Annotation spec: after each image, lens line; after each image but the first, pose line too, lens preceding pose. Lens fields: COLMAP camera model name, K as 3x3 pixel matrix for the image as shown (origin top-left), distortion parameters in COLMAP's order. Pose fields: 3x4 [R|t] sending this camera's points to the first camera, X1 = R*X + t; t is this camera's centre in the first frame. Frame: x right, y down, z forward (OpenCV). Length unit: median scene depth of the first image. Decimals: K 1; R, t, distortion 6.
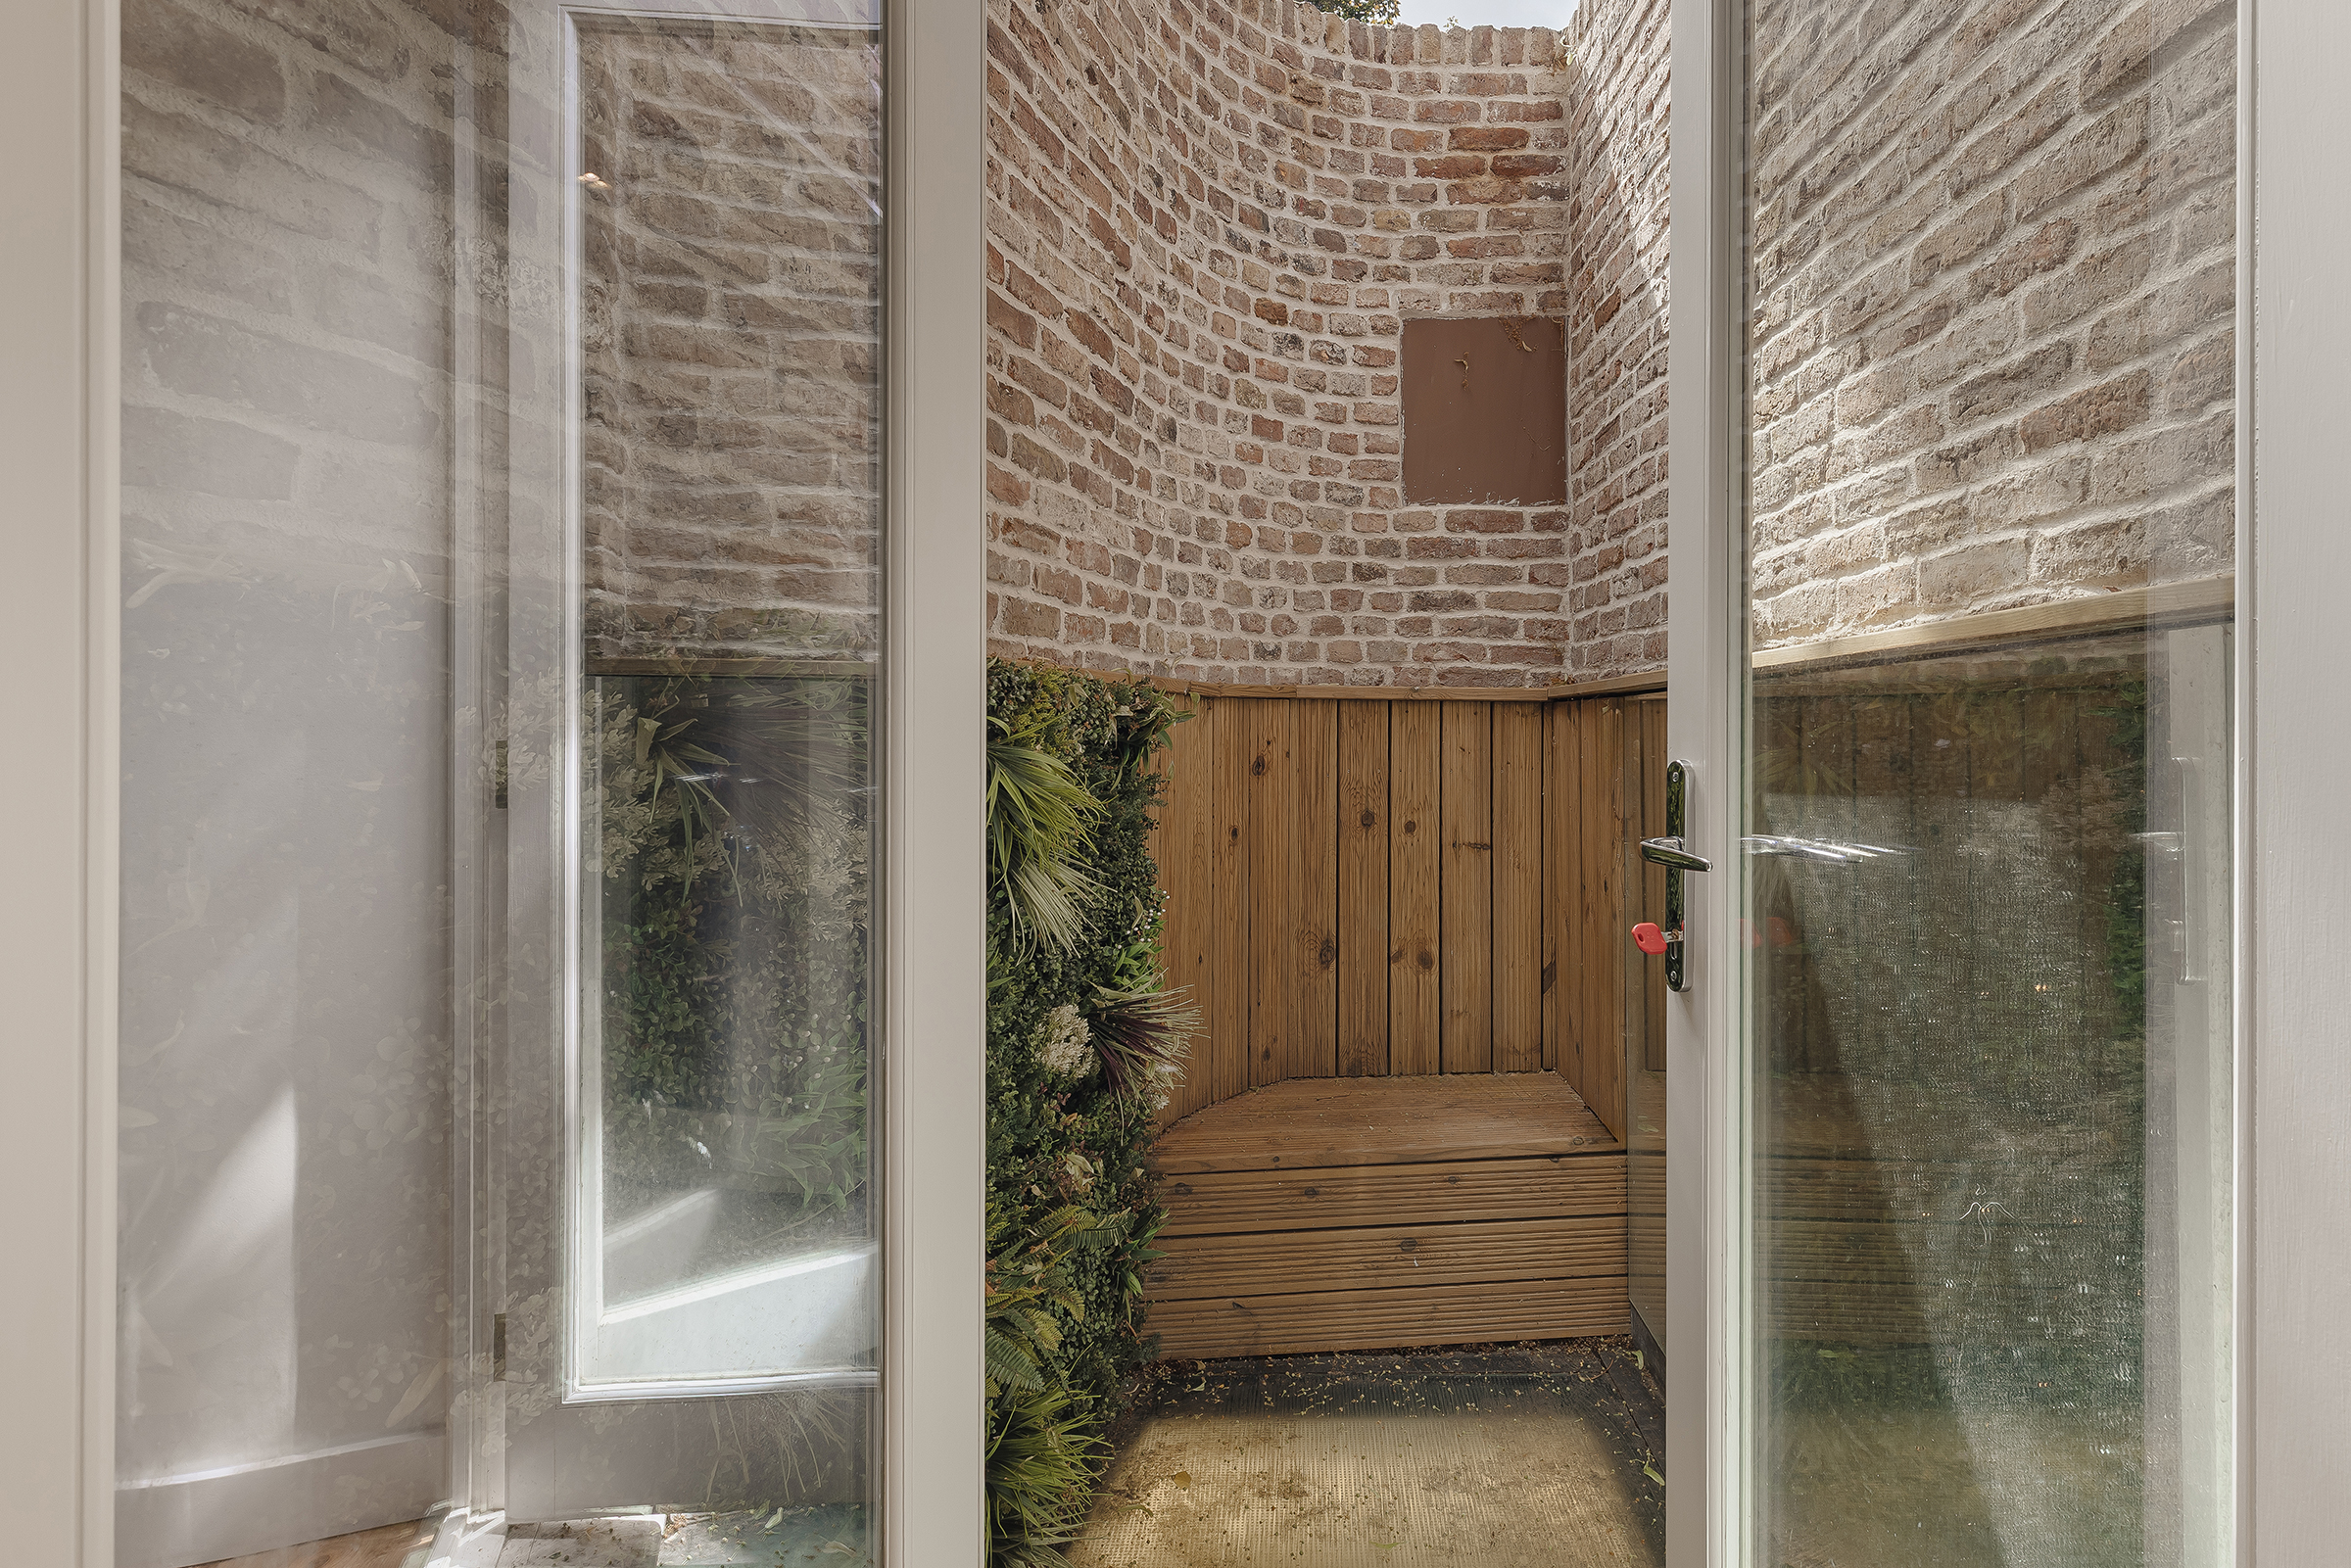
lens RADIAL K [[1064.5, 0, 1177.0], [0, 1064.5, 783.4], [0, 0, 1]] dist [0.000527, -0.000518]
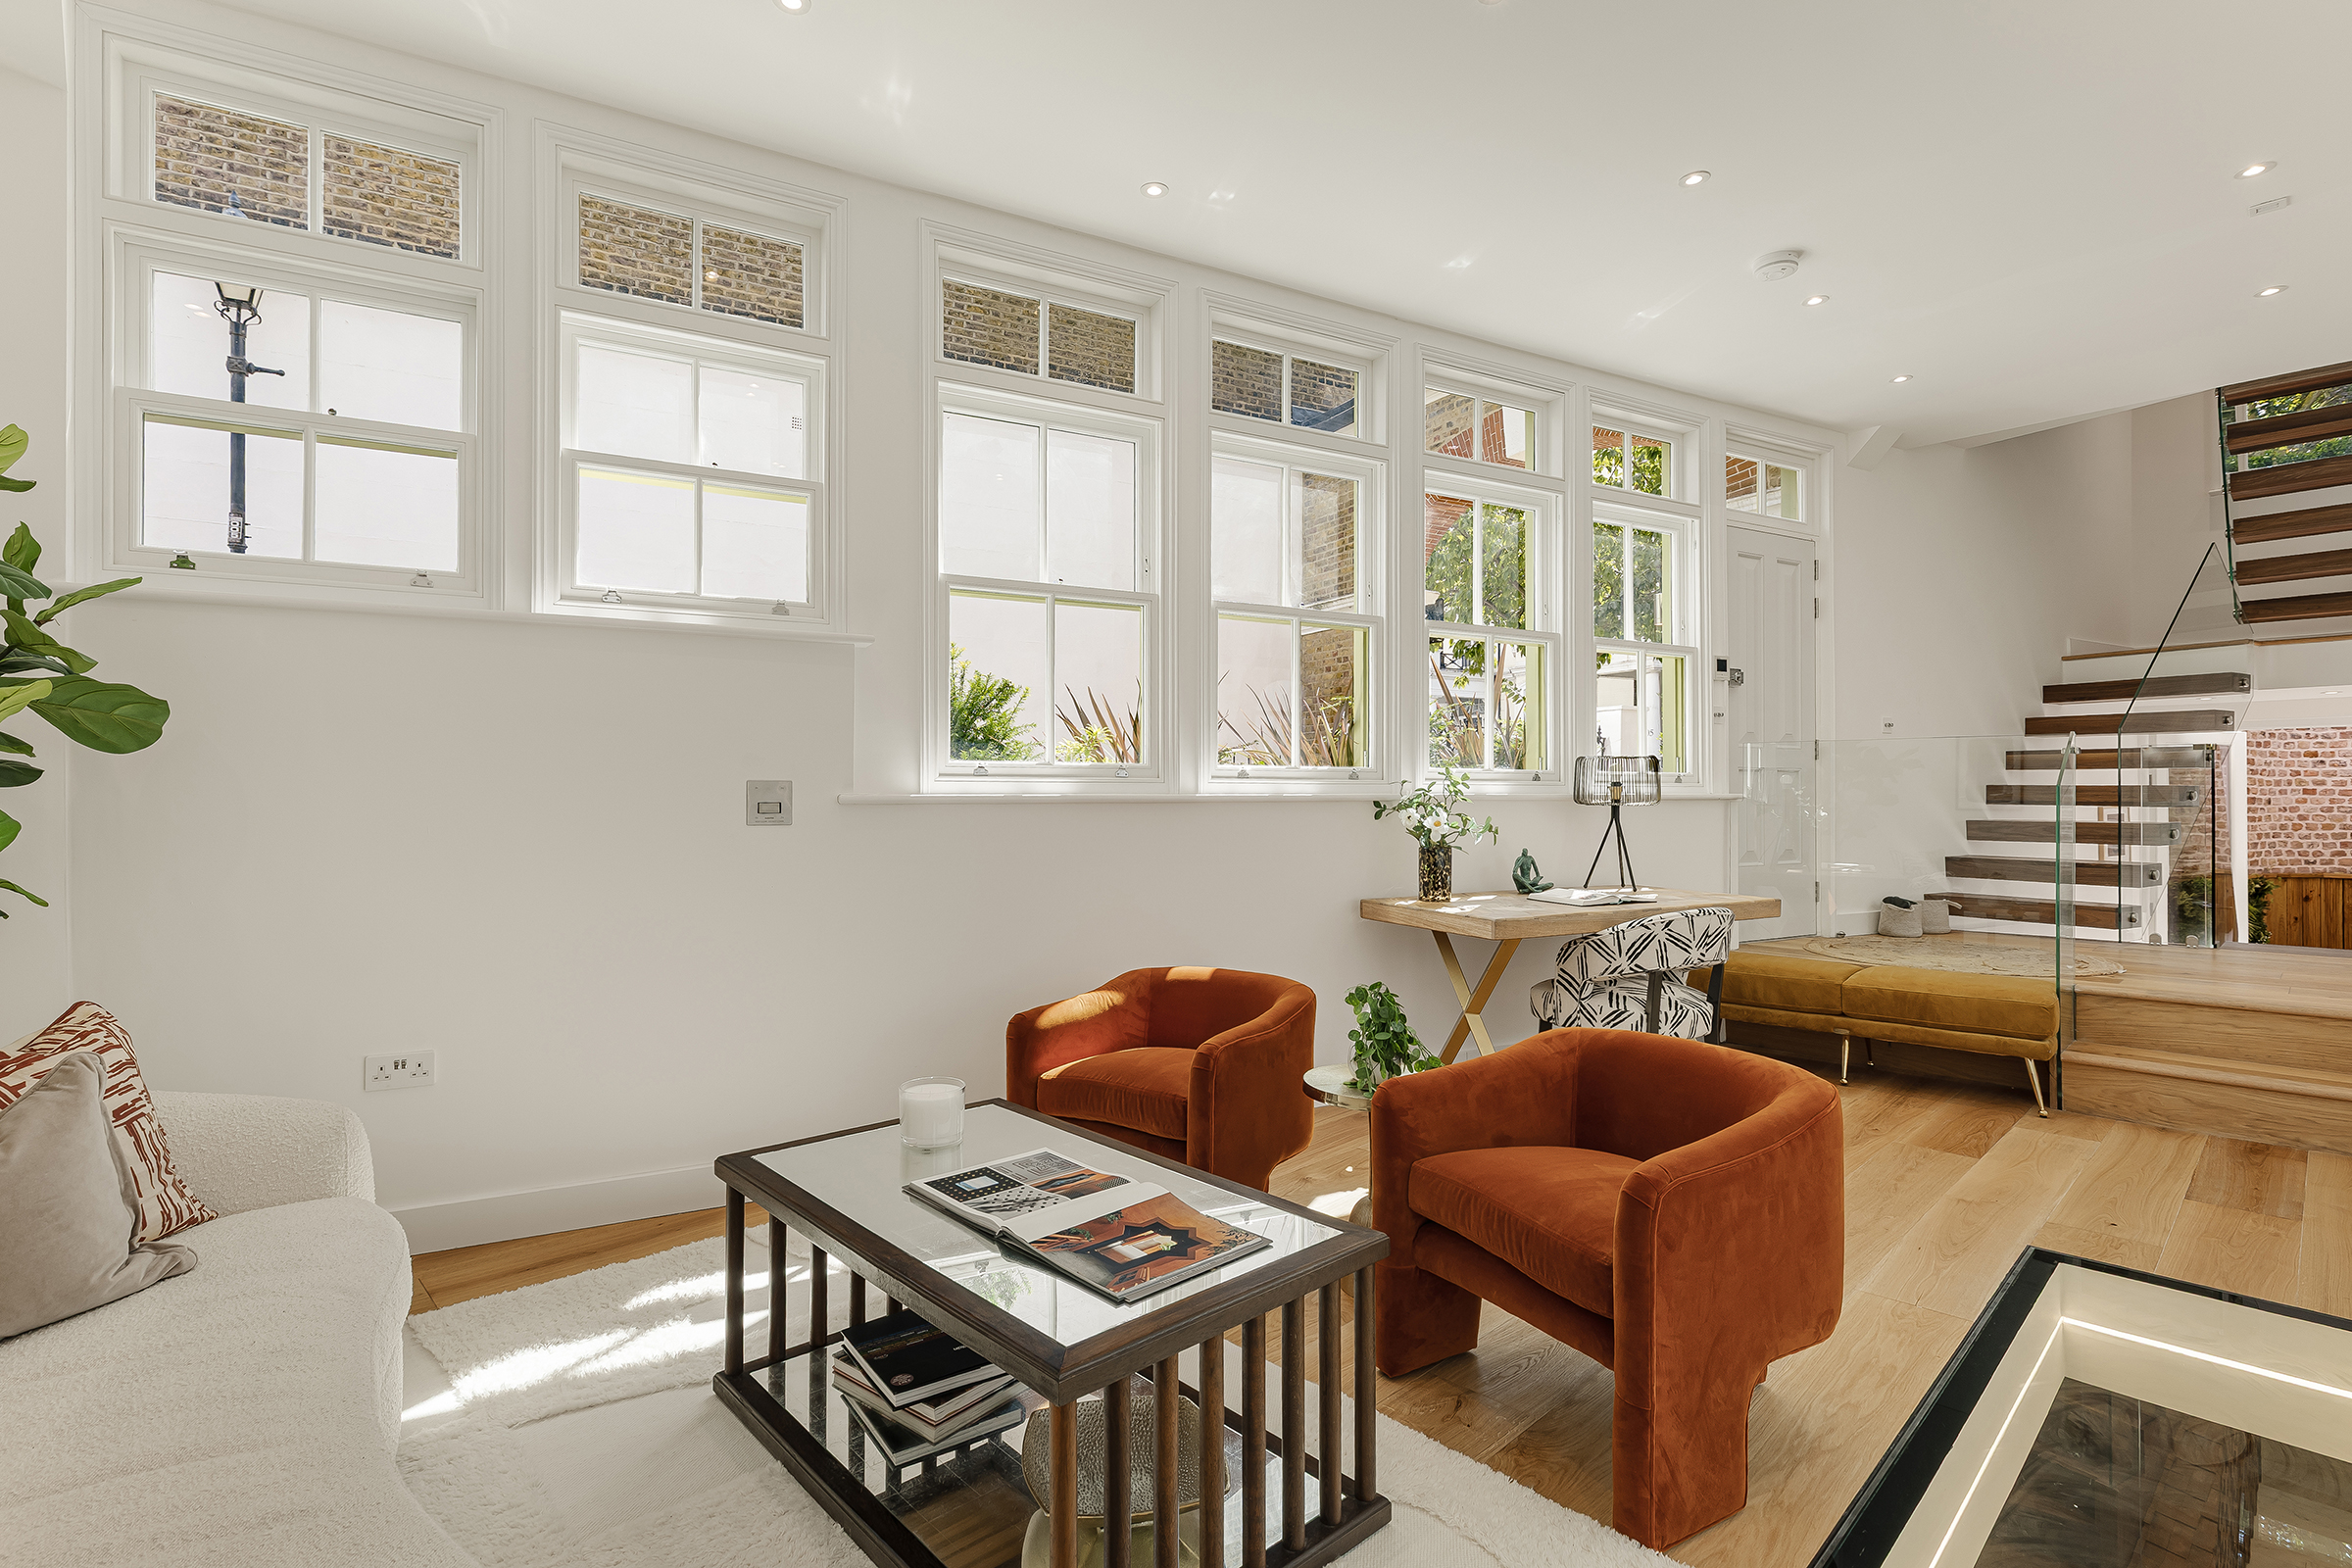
lens RADIAL K [[1065.1, 0, 1175.4], [0, 1065.1, 788.6], [0, 0, 1]] dist [0.000527, -0.000518]
pose [[0.754201, -0.005965, -0.656617, -0.376033], [0.001548, 0.999972, -0.007306, -0.324229], [0.656642, 0.004494, 0.754189, -3.574217]]
